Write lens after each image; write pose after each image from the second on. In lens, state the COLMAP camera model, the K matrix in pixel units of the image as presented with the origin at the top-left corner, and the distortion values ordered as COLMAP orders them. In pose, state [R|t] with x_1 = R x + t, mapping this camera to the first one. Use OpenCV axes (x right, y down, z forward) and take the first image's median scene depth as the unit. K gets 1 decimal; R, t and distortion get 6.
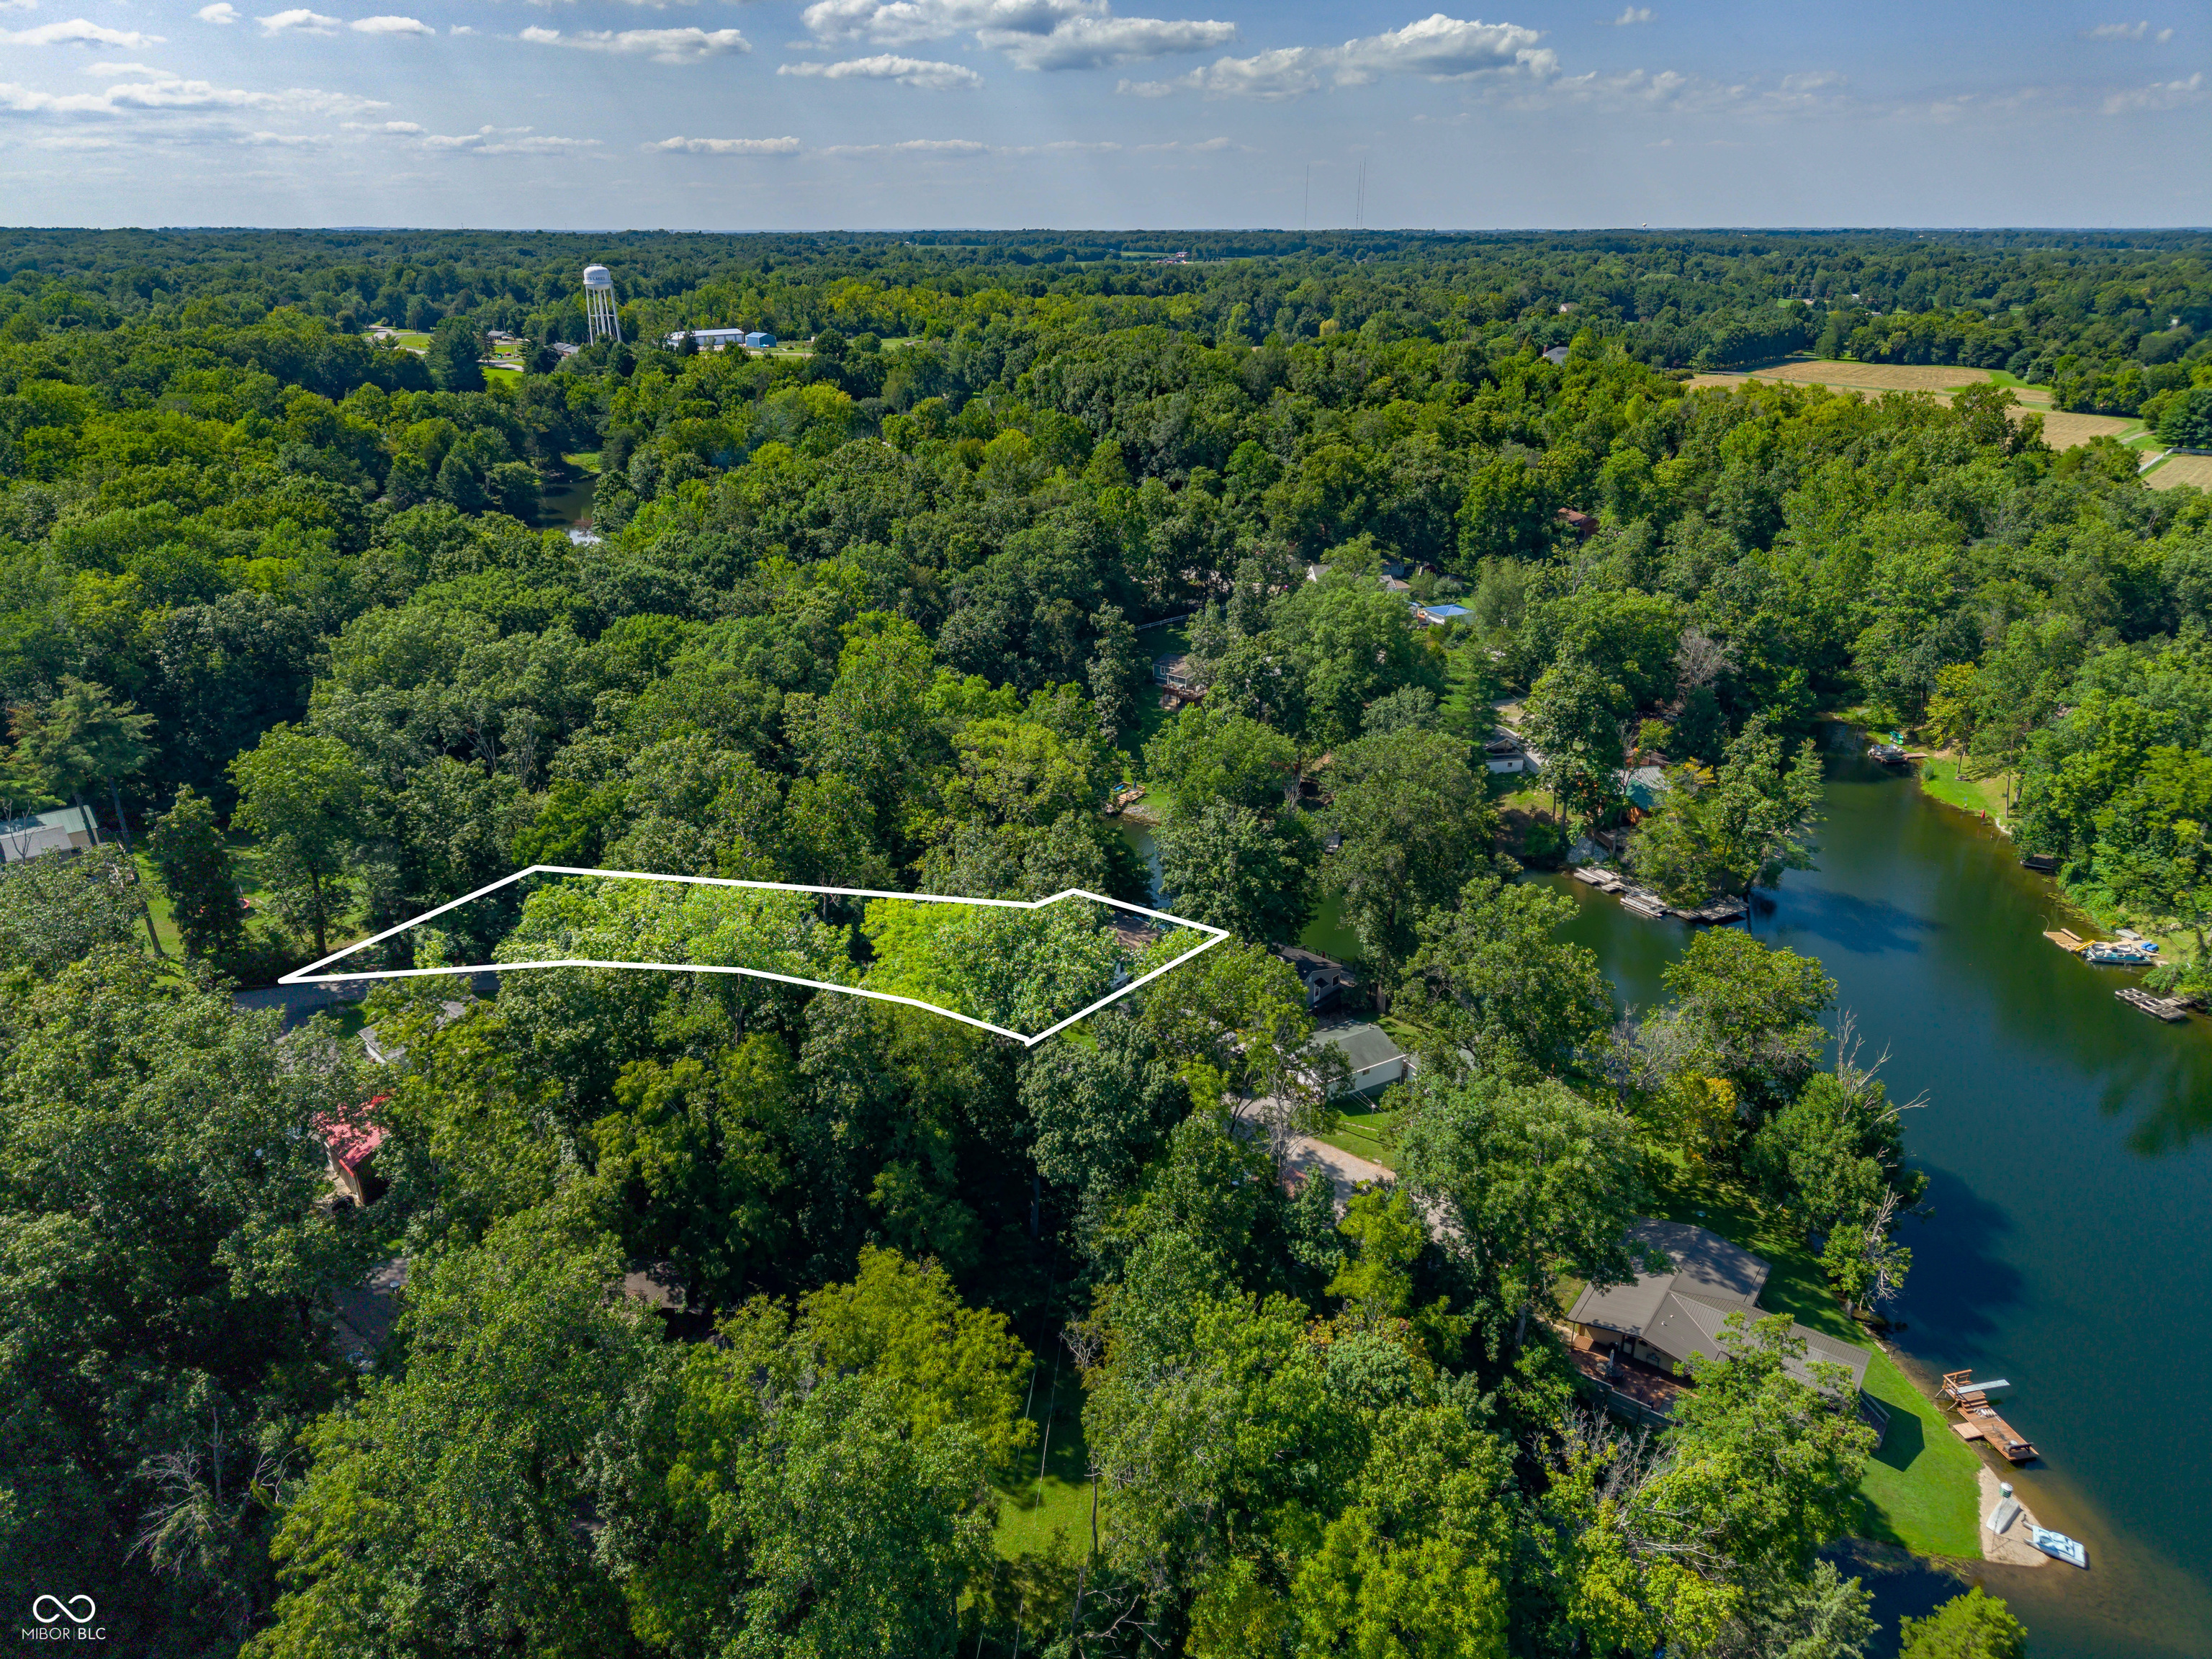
lens RADIAL K [[1502.4, 0, 1106.0], [0, 1502.4, 829.5], [0, 0, 1]] dist [0.001984, -0.003402]
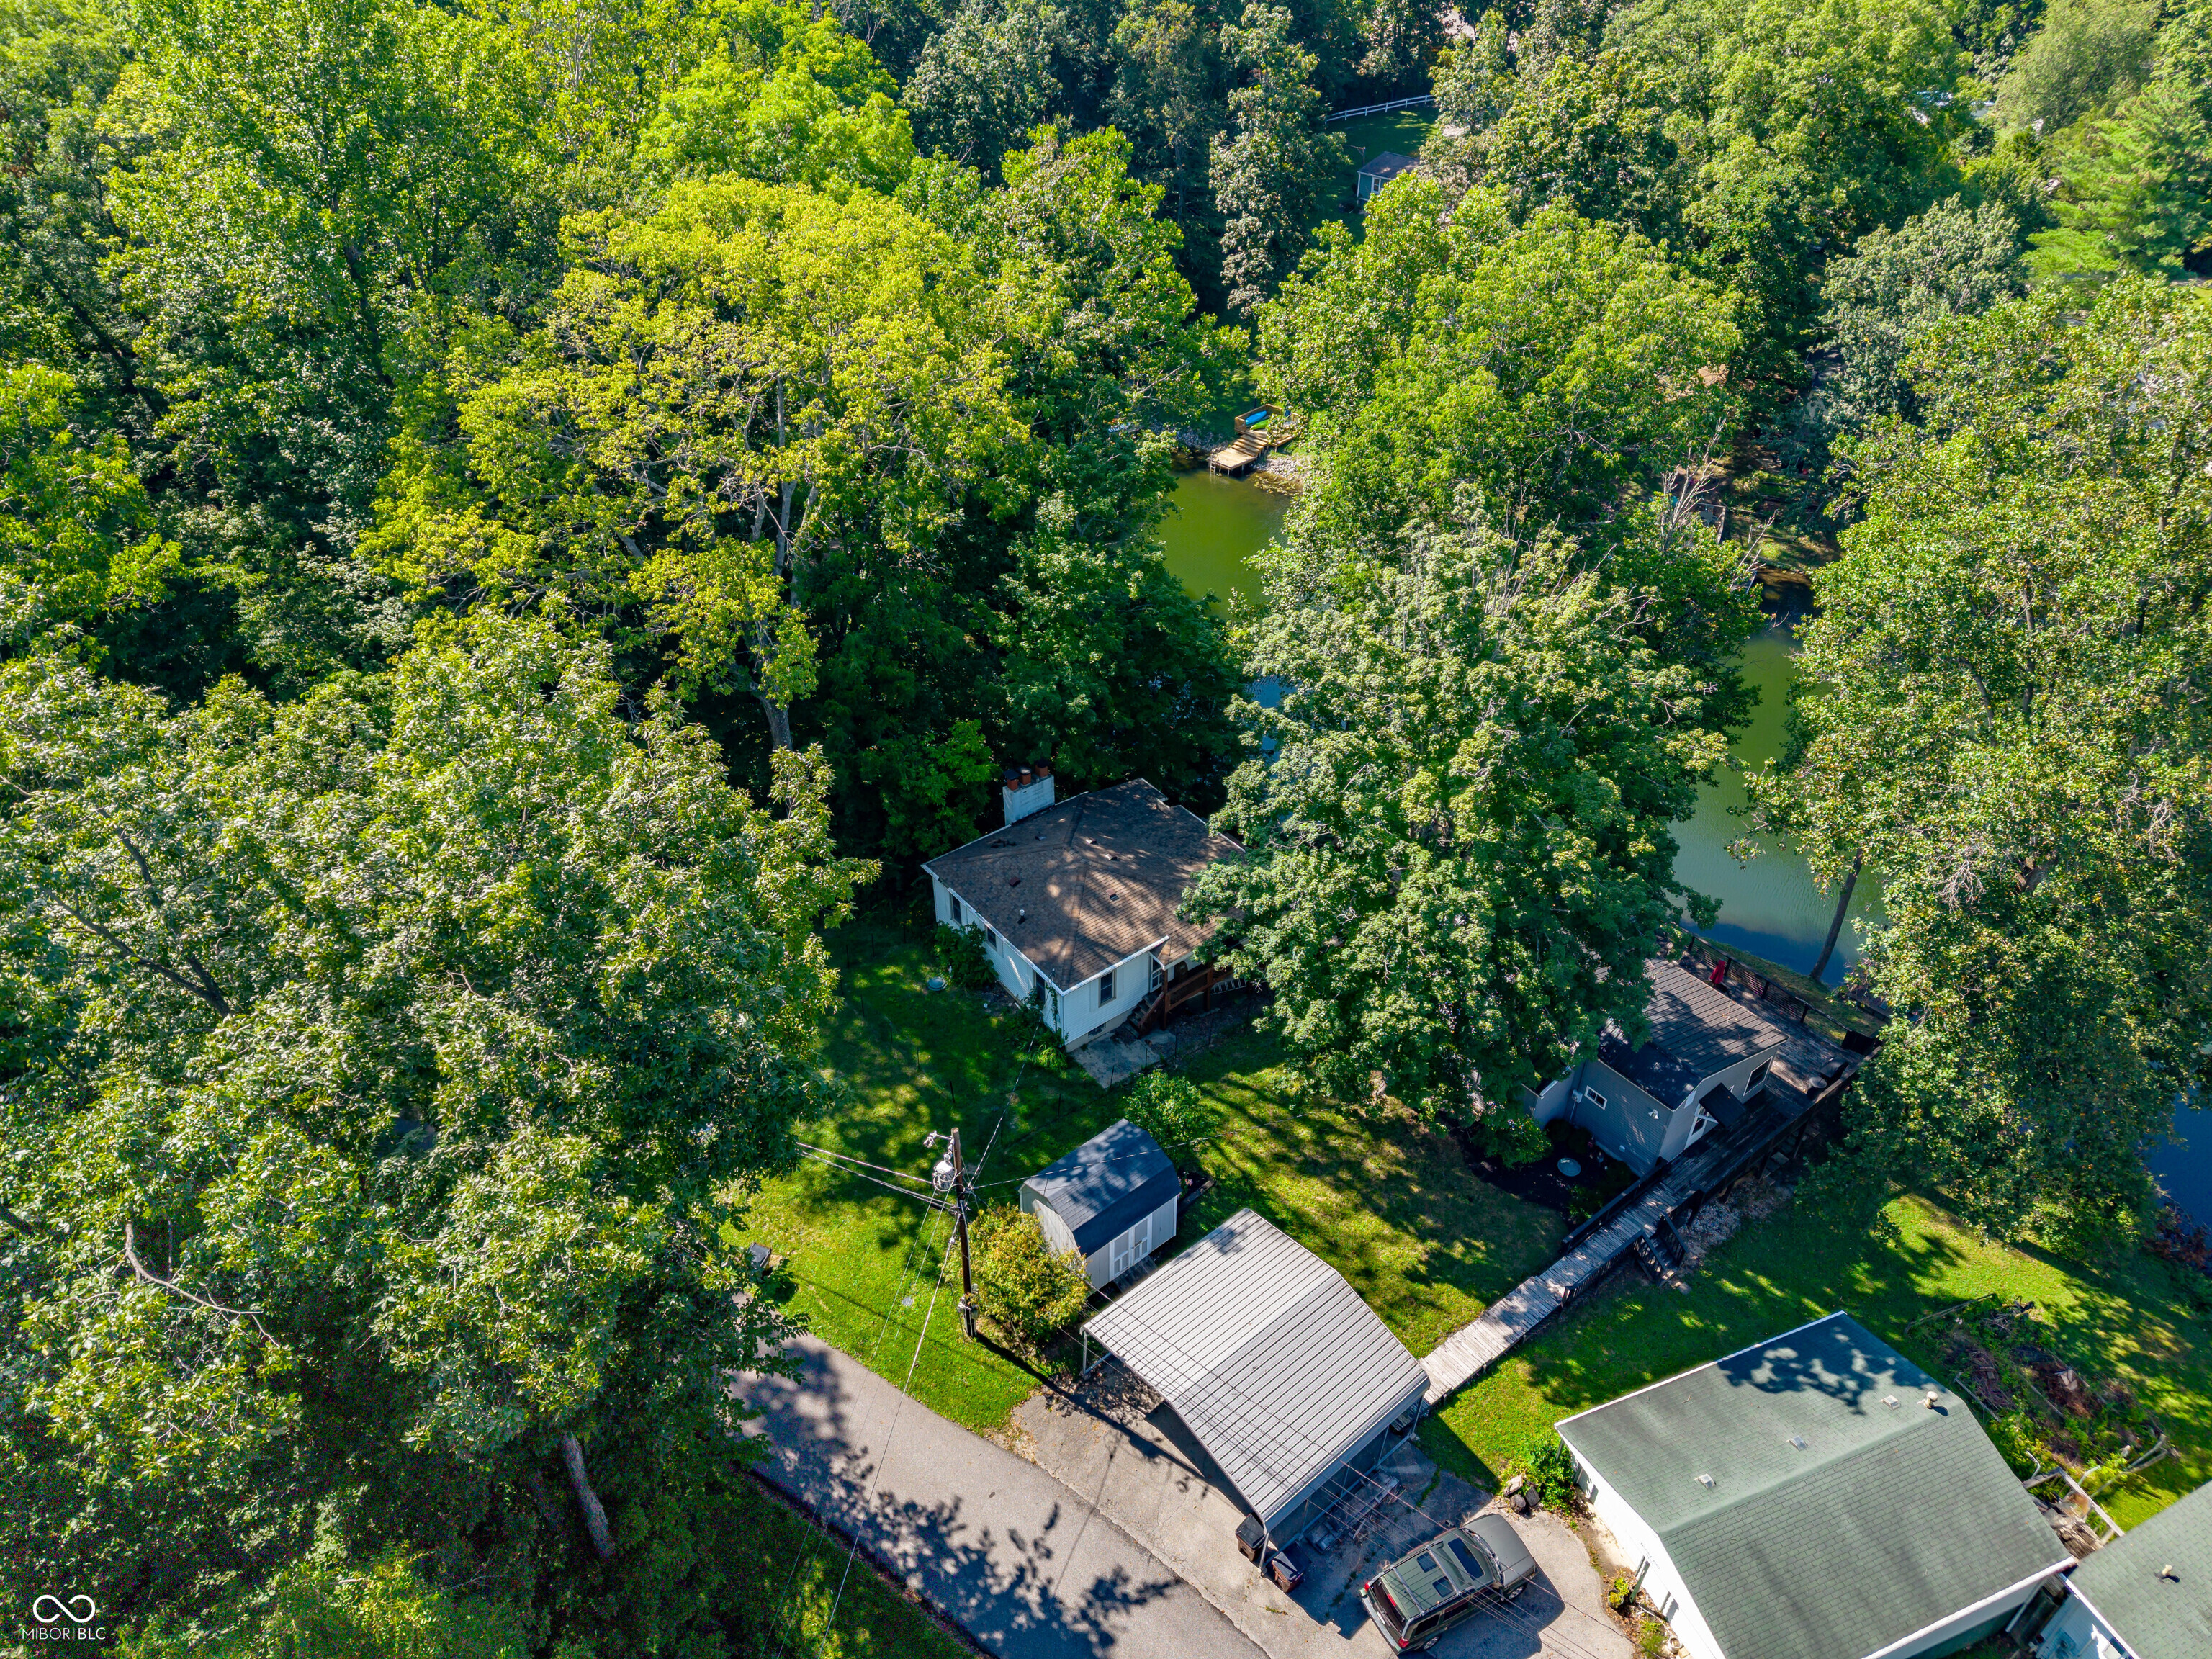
lens RADIAL K [[1502.4, 0, 1106.0], [0, 1502.4, 829.5], [0, 0, 1]] dist [0.001984, -0.003402]
pose [[0.988122, 0.088794, -0.125422, 0.037370], [-0.054494, 0.965595, 0.254278, -0.021057], [0.143685, -0.244423, 0.958964, 0.529482]]
